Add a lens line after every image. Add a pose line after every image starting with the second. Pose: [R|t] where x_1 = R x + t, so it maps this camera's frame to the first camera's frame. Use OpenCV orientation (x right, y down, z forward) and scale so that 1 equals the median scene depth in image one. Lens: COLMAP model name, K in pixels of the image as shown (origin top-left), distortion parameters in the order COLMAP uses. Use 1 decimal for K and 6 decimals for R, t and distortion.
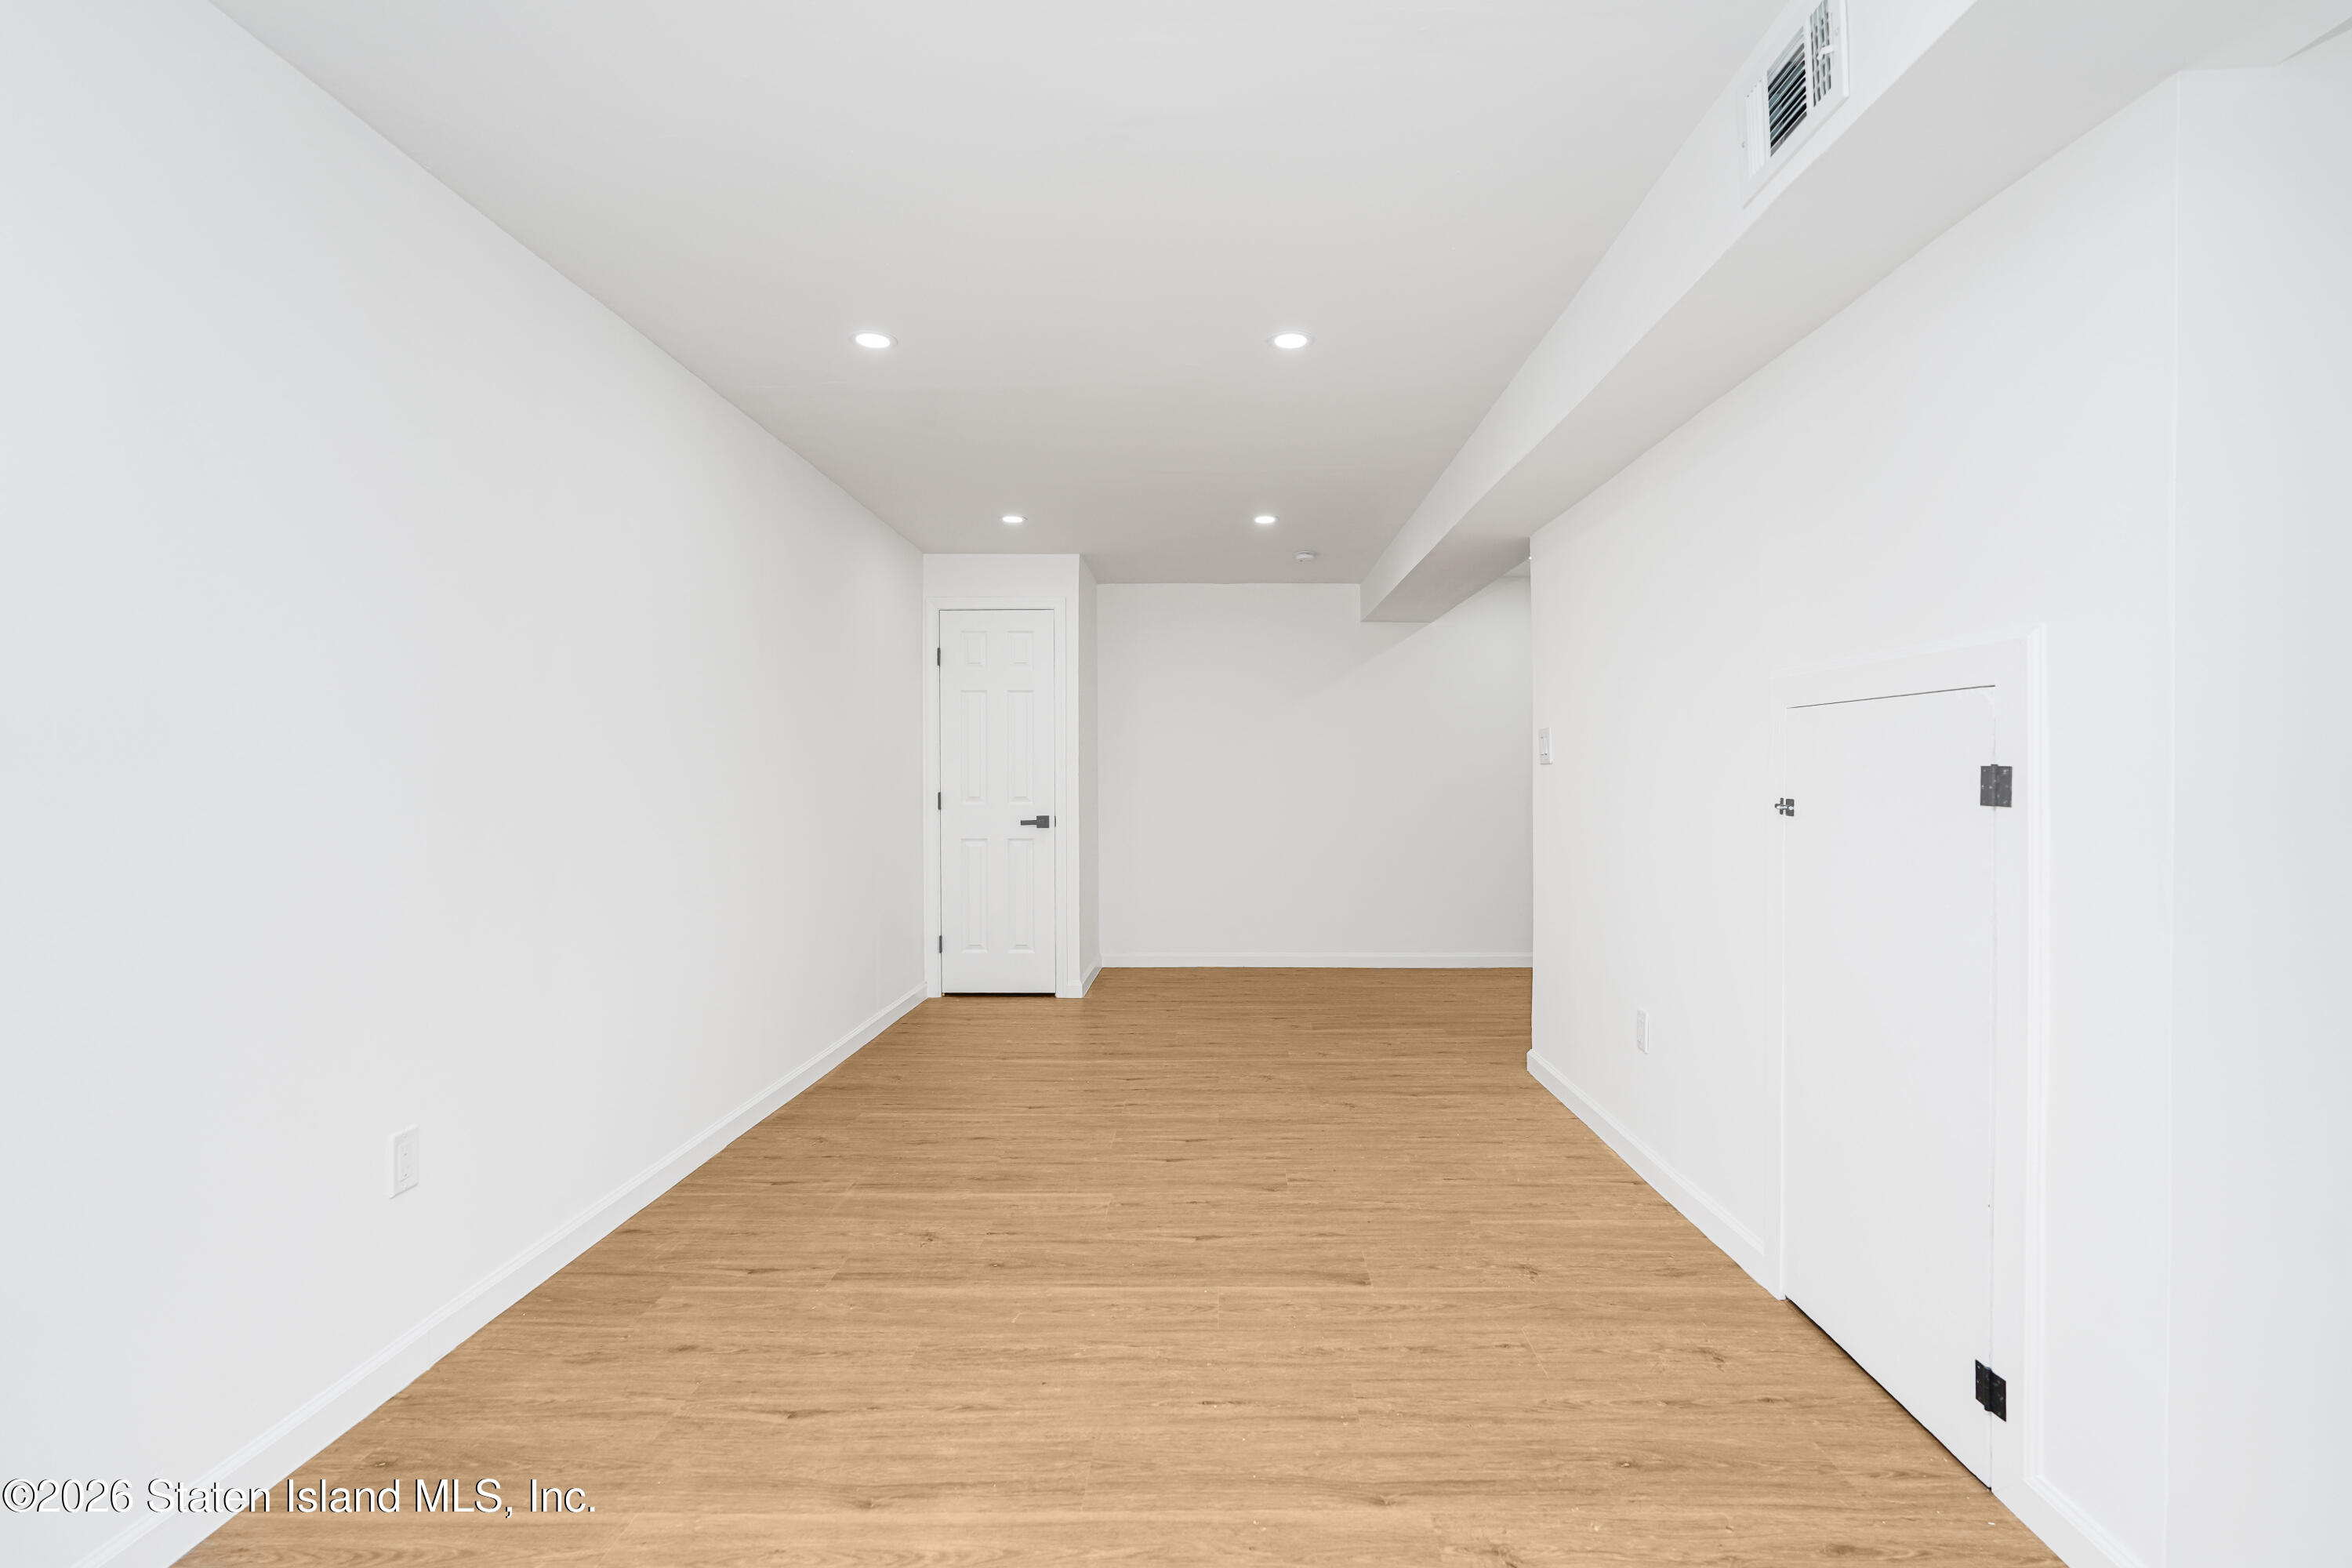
lens RADIAL K [[1038.6, 0, 1186.7], [0, 1038.6, 772.6], [0, 0, 1]] dist [-0.017208, 0.010169]
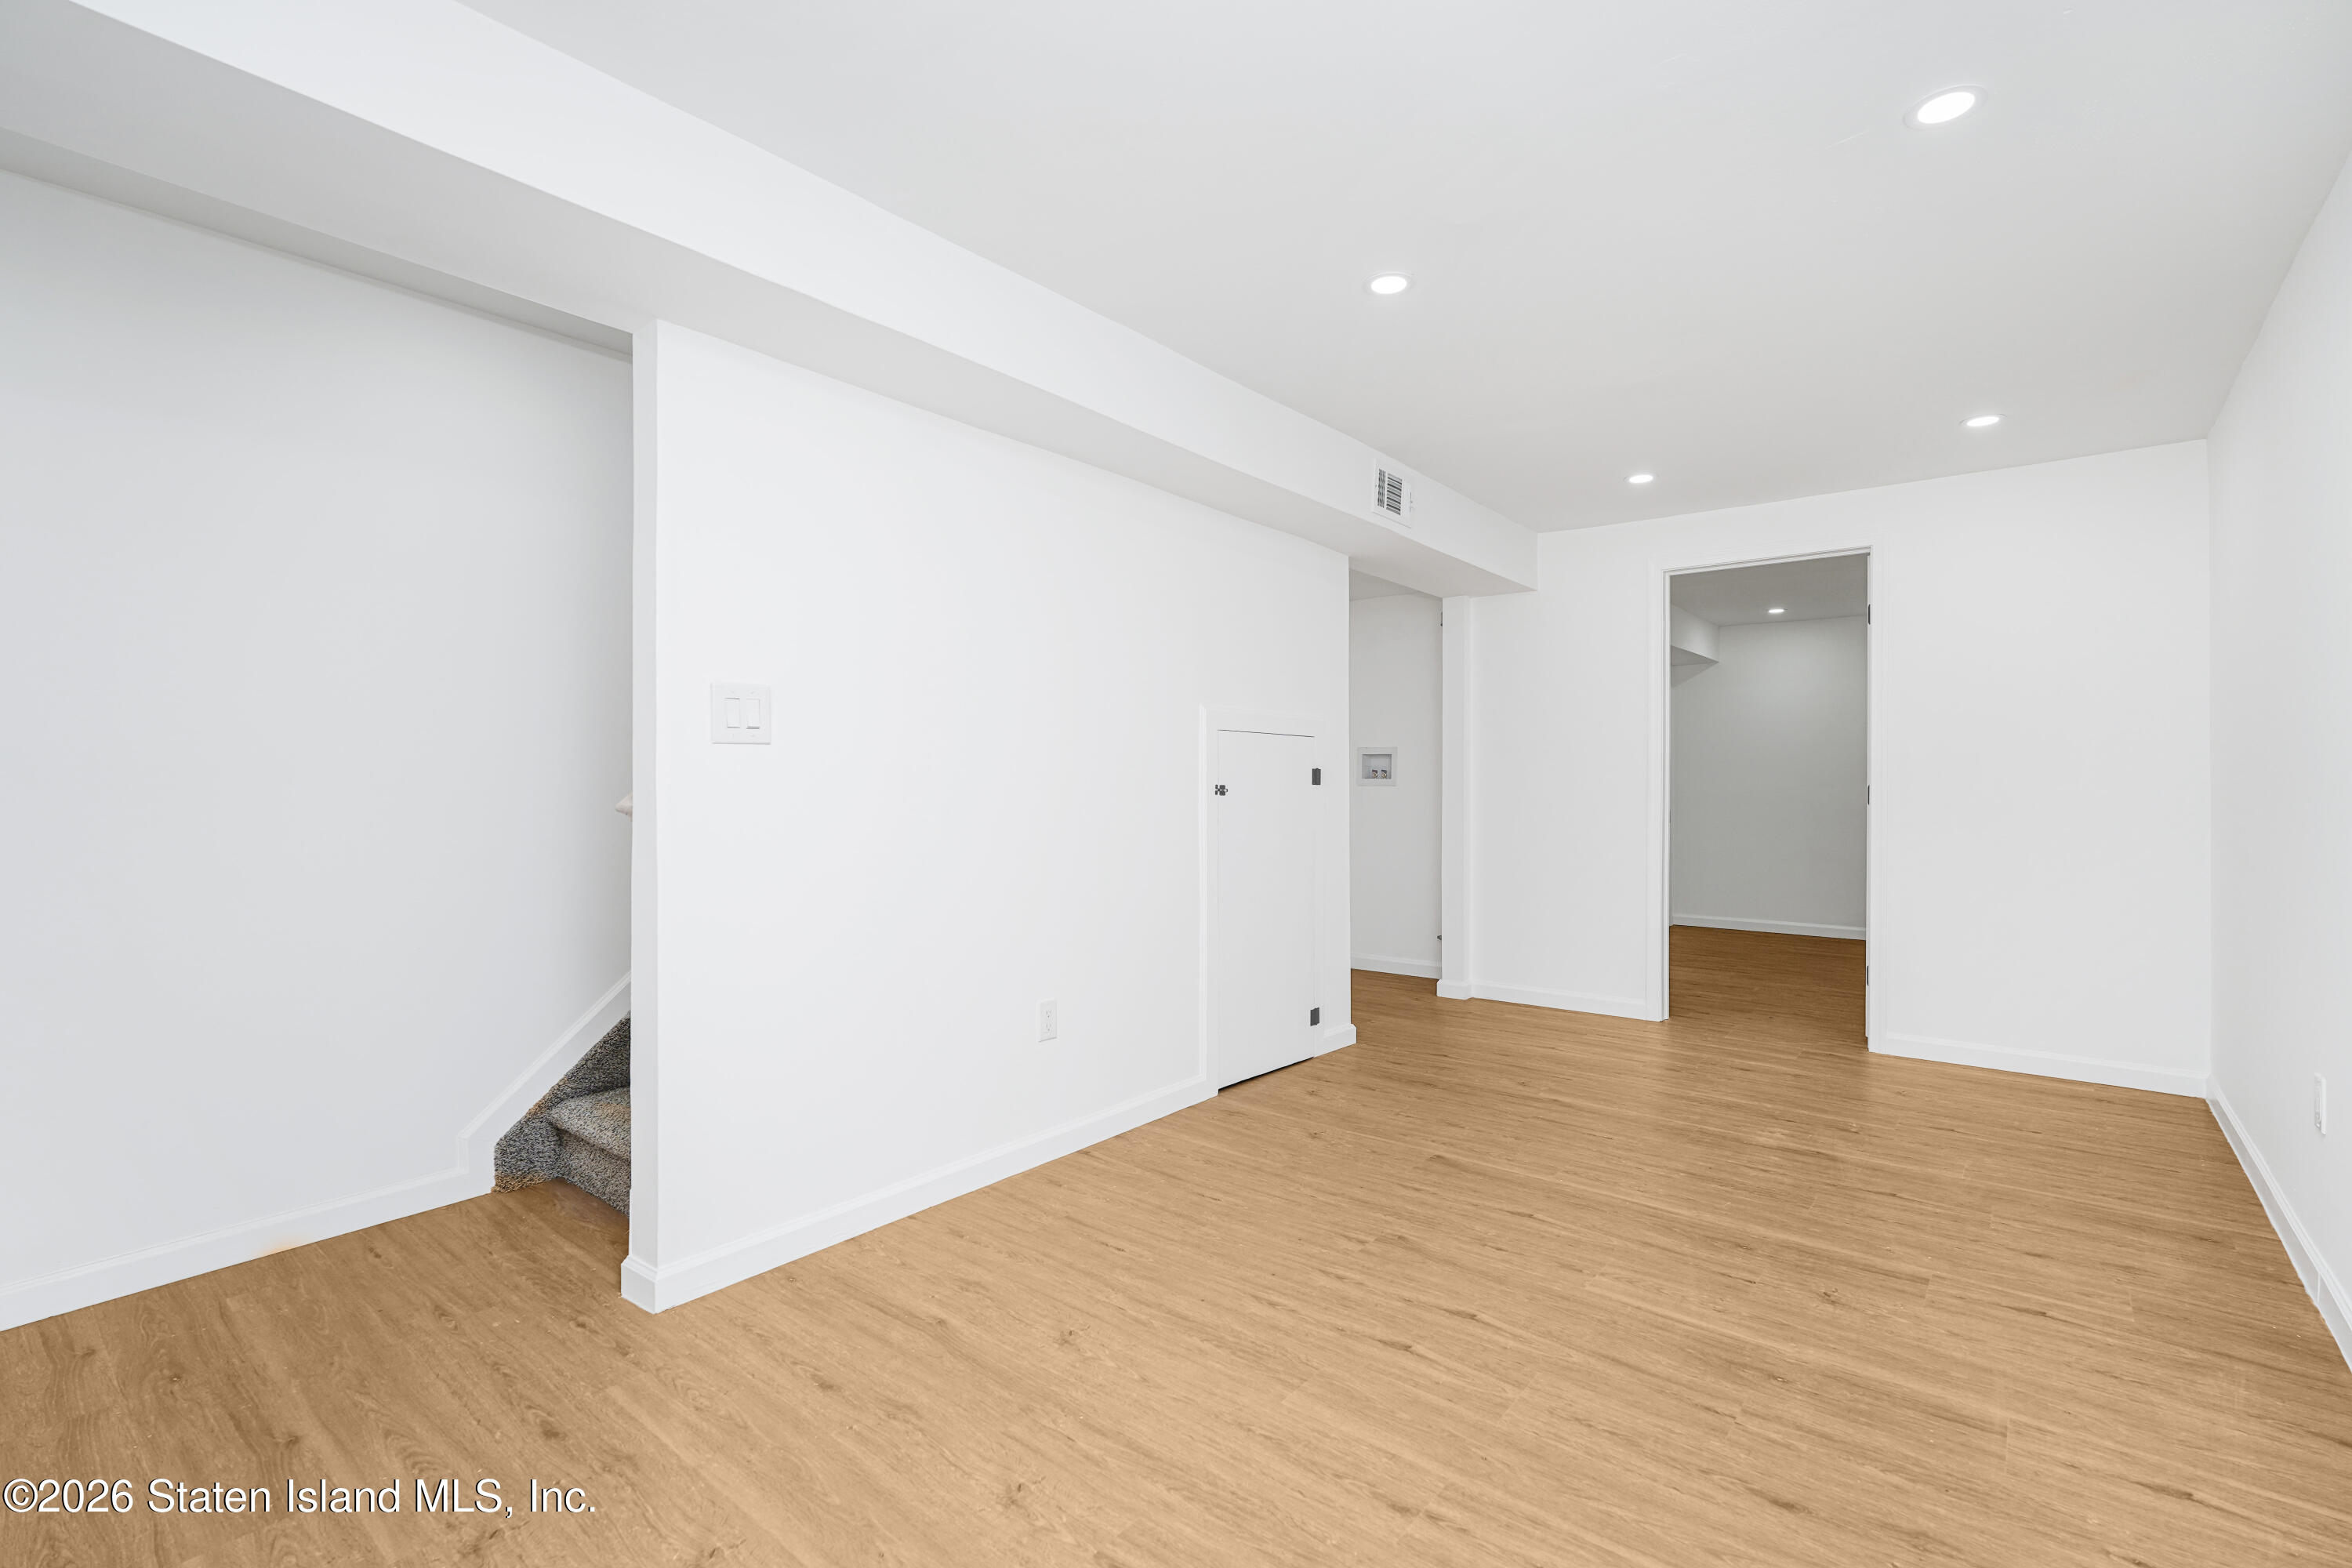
lens RADIAL K [[1038.6, 0, 1248.0], [0, 1038.6, 790.6], [0, 0, 1]] dist [-0.017208, 0.010169]
pose [[-0.809342, -0.000392, 0.587338, -0.337094], [-0.000654, 1.000000, -0.000234, 0.027436], [-0.587337, -0.000573, -0.809342, 1.844195]]
